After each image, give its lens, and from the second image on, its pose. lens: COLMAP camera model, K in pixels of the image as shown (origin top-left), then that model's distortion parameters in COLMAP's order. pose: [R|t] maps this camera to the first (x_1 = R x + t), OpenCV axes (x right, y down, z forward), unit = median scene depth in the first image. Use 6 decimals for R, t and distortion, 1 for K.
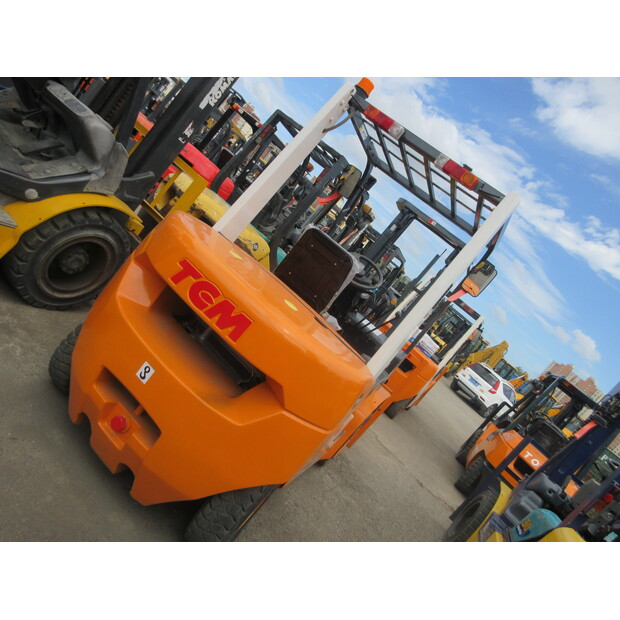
lens RADIAL K [[478.5, 0, 310.0], [0, 478.5, 310.0], [0, 0, 1]] dist [-0.001423, 0.002228]
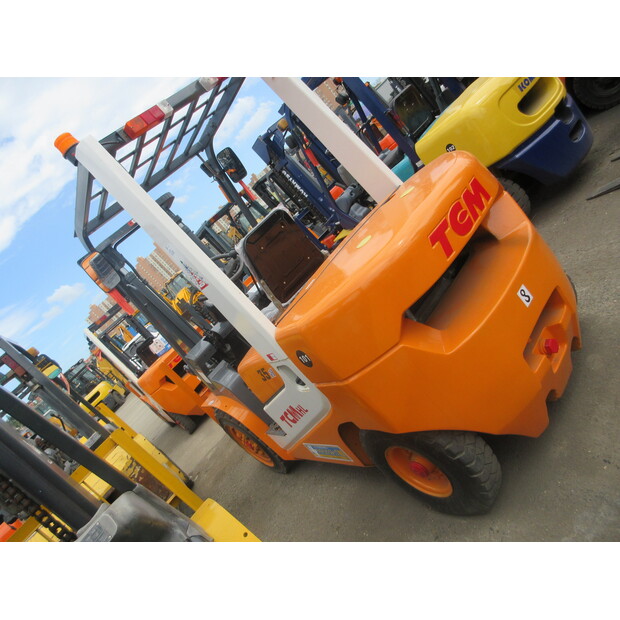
lens RADIAL K [[478.5, 0, 310.0], [0, 478.5, 310.0], [0, 0, 1]] dist [-0.001423, 0.002228]
pose [[-0.168413, -0.860131, 0.481468, -0.581686], [0.834117, 0.135918, 0.534580, -0.566165], [-0.525249, 0.491631, 0.694559, 0.440116]]
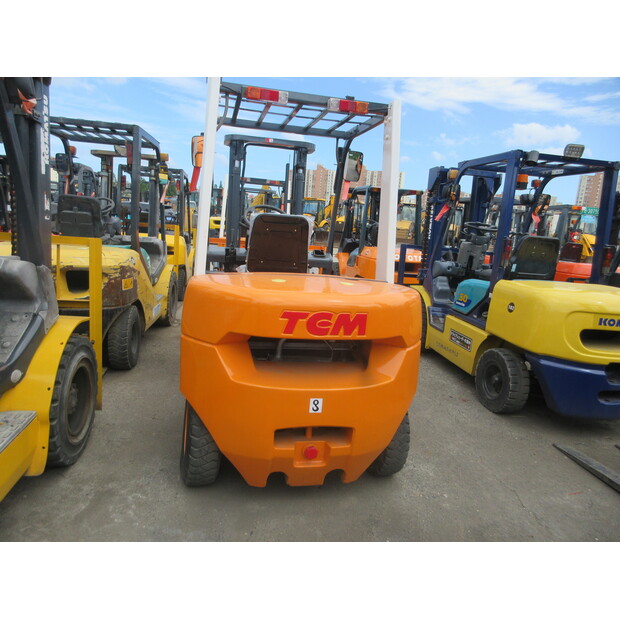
lens RADIAL K [[486.2, 0, 310.0], [0, 486.2, 310.0], [0, 0, 1]] dist [0.000470, 0.003255]
pose [[0.674671, -0.655622, 0.339085, -0.466846], [0.546232, 0.752450, 0.368035, -0.384706], [-0.496436, -0.063083, 0.865778, -0.020542]]
